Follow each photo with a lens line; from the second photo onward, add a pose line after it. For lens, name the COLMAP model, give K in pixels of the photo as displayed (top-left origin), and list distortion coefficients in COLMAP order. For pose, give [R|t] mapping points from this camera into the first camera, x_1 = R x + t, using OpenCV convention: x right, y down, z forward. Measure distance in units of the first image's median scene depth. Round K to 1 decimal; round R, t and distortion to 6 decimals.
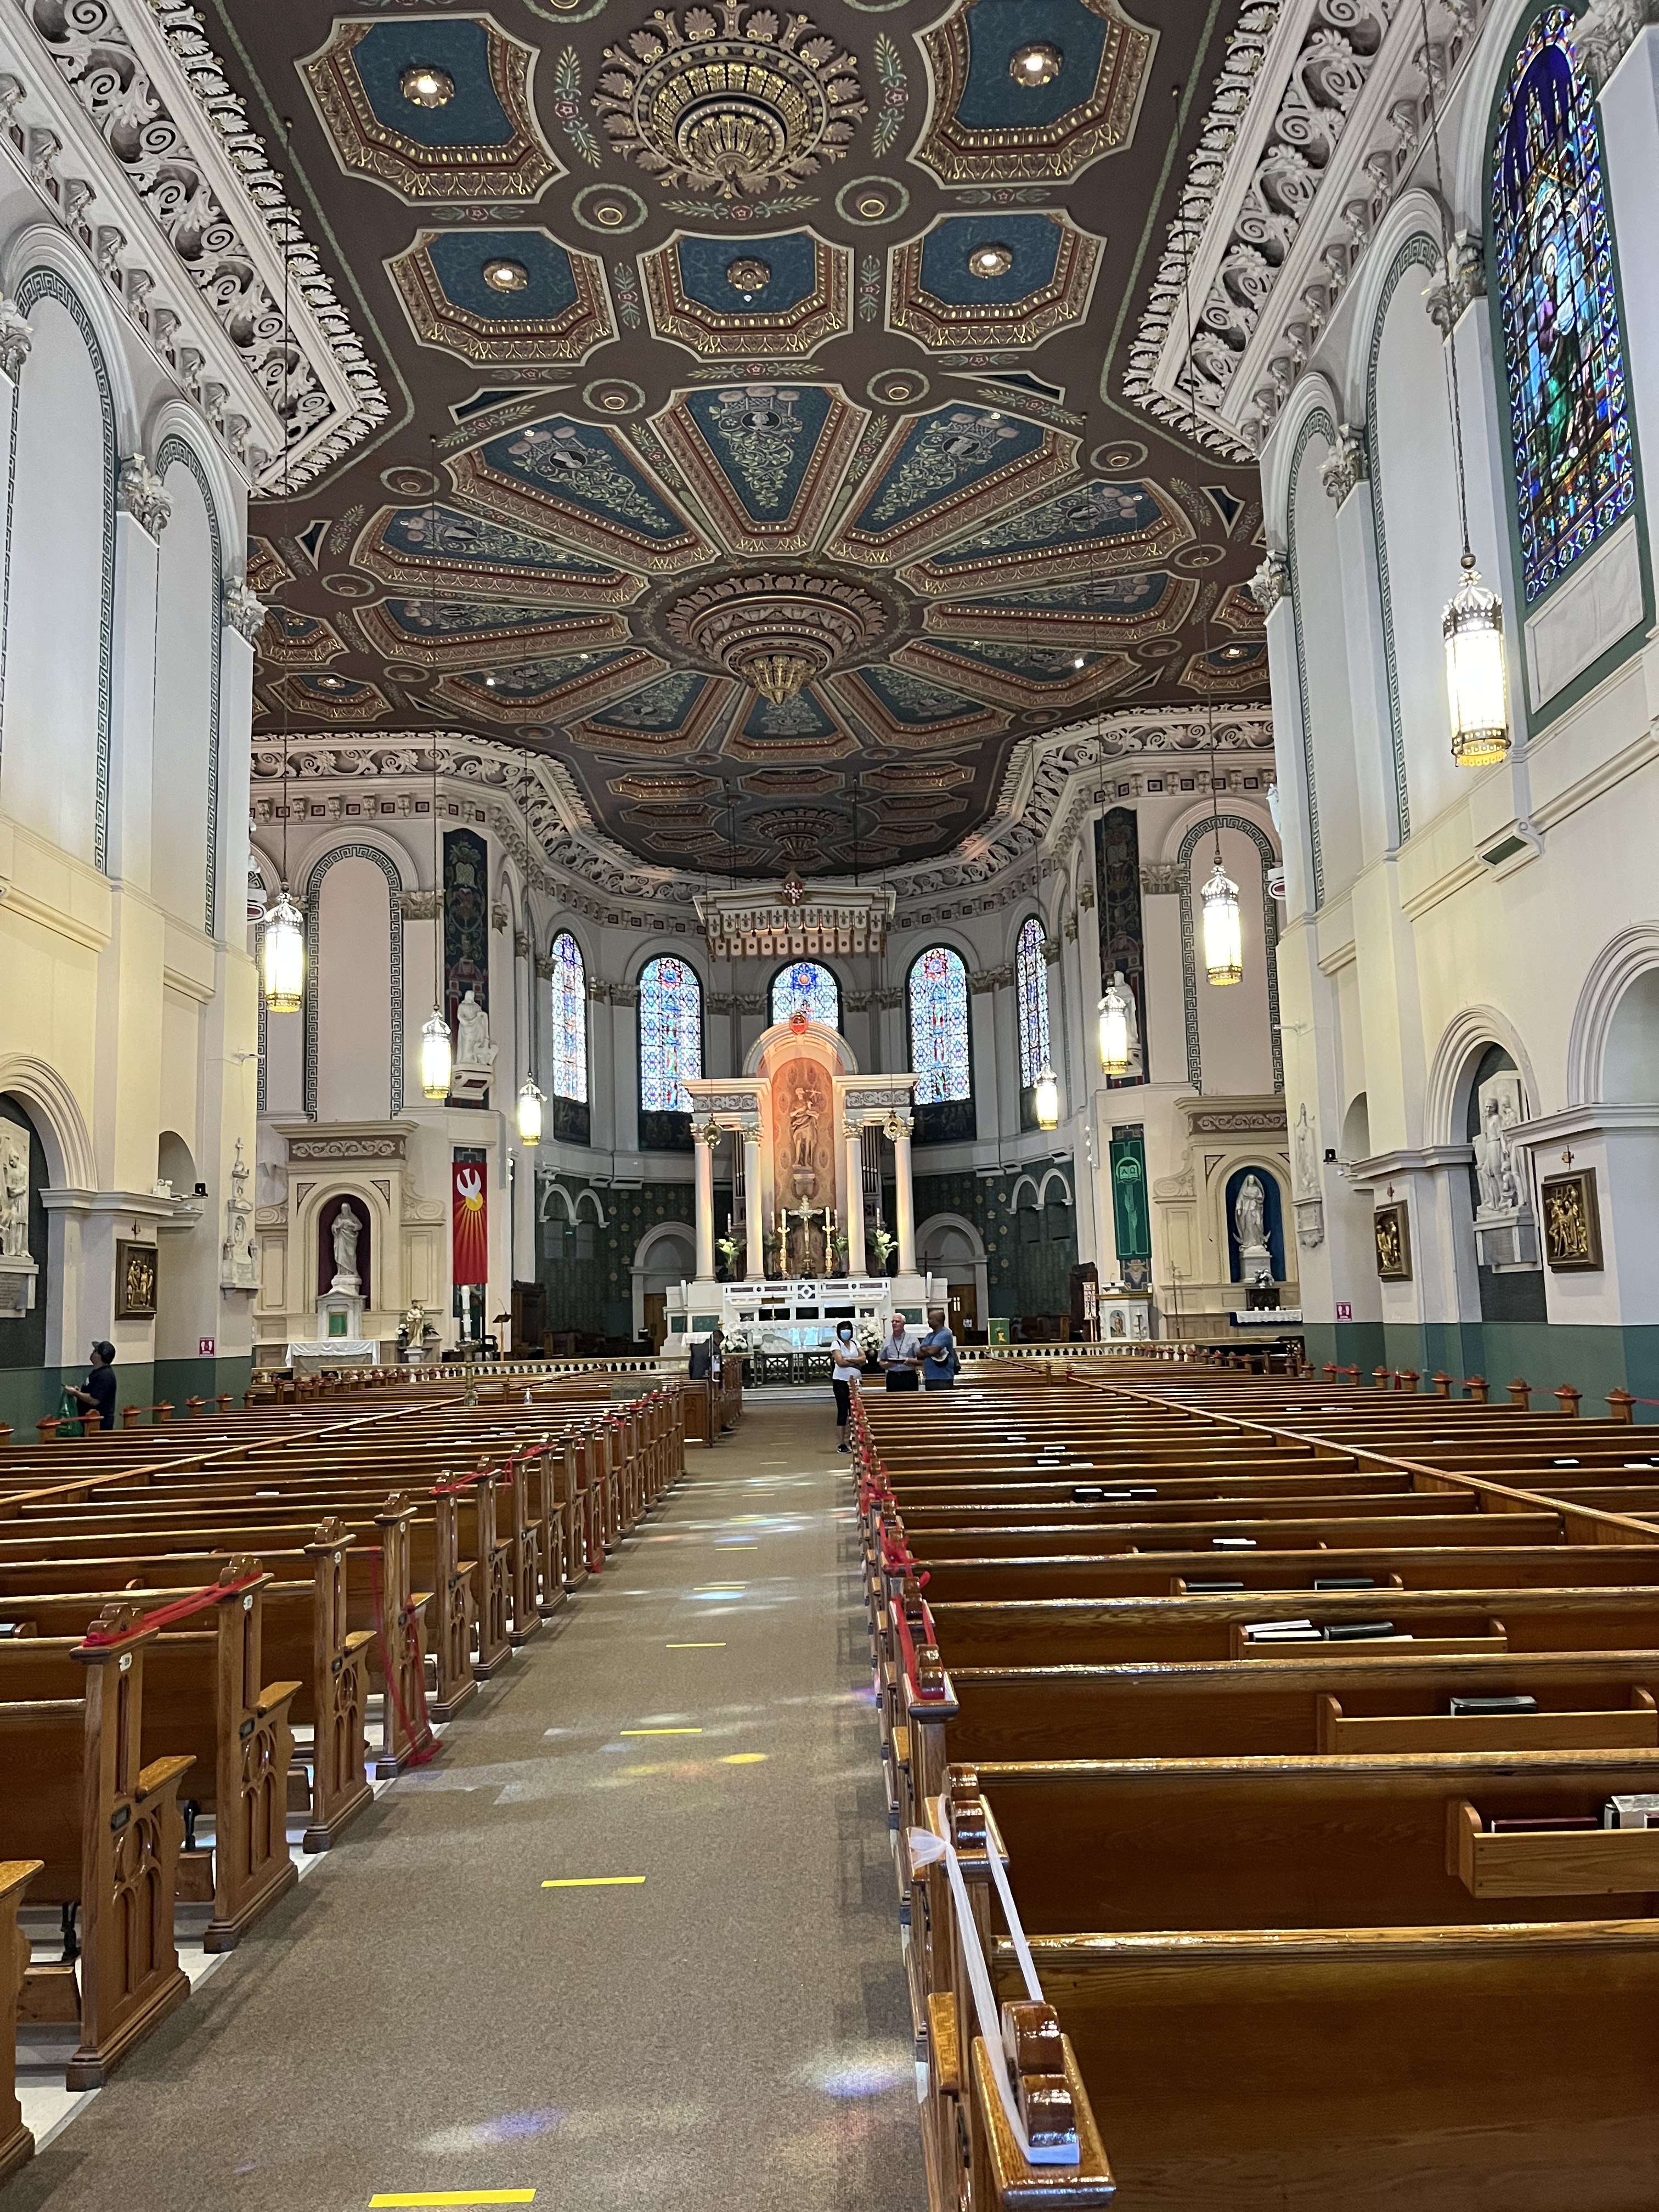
lens RADIAL K [[1673.6, 0, 829.5], [0, 1673.6, 1106.0], [0, 0, 1]] dist [0.072734, -0.065957]
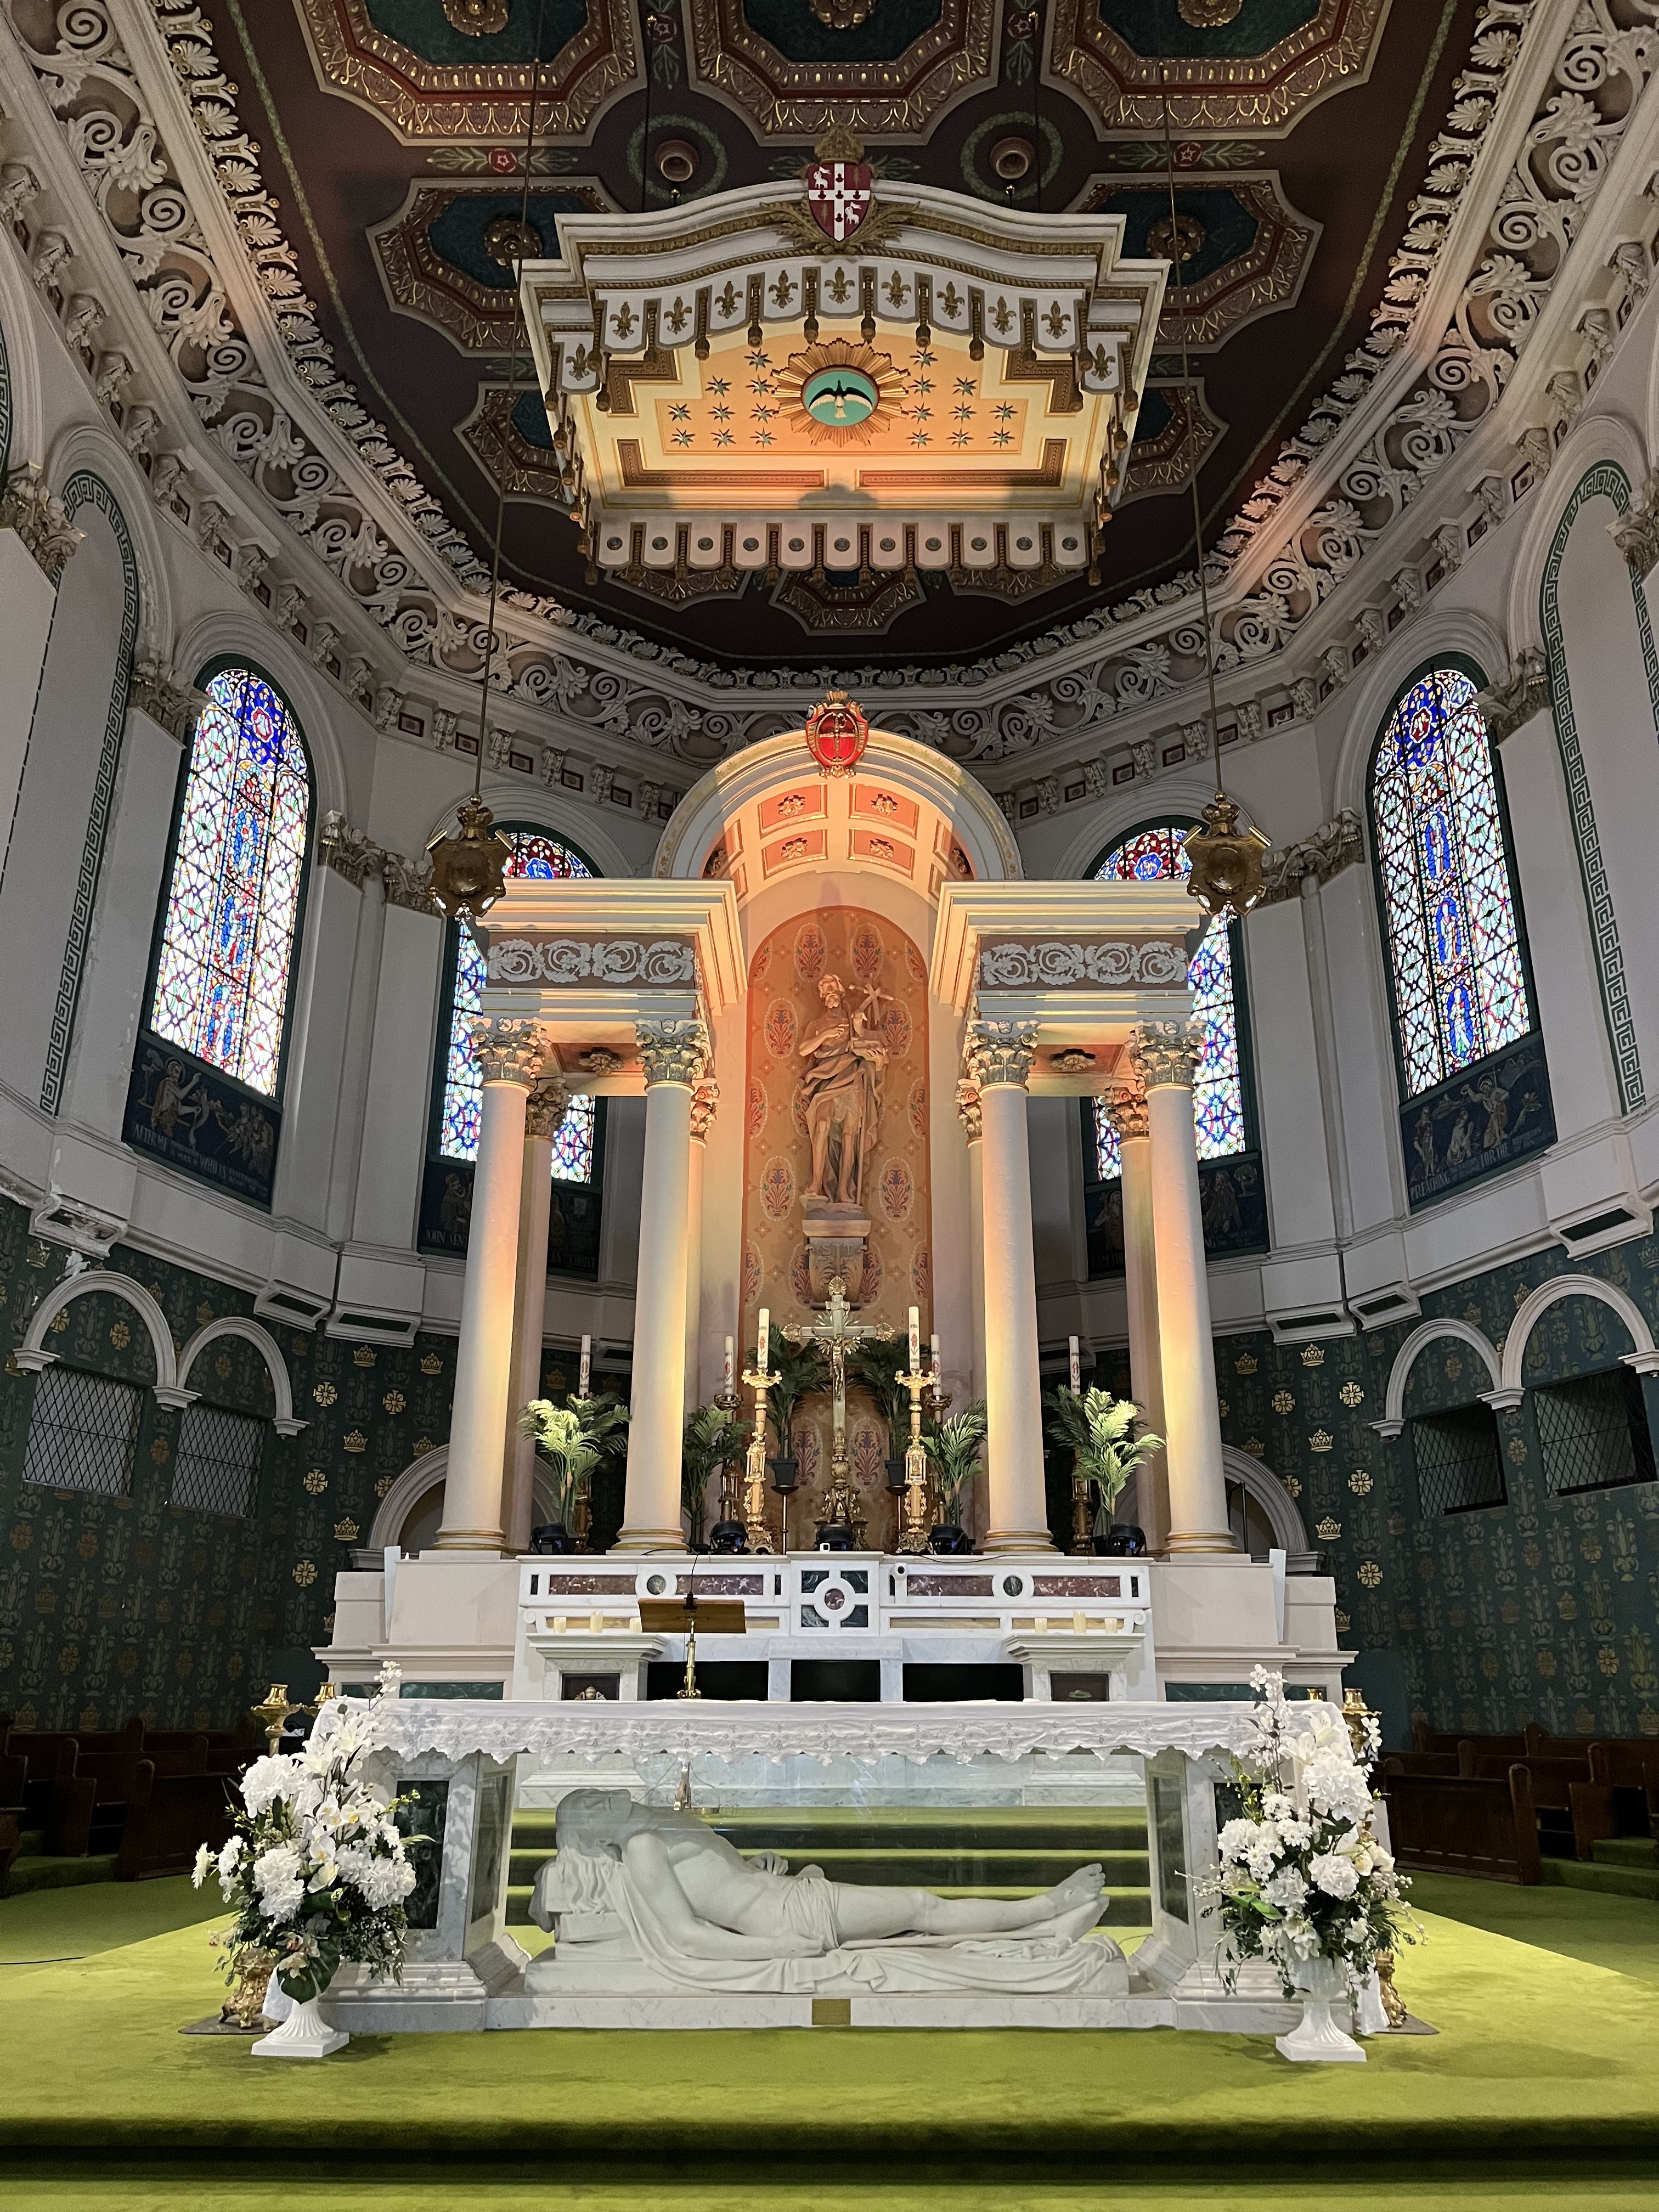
lens RADIAL K [[1673.6, 0, 829.5], [0, 1673.6, 1106.0], [0, 0, 1]] dist [0.072734, -0.065957]
pose [[0.999340, 0.033113, -0.014945, -0.016782], [-0.035623, 0.973899, -0.224168, 0.121817], [0.007132, 0.224552, 0.974436, 0.927135]]
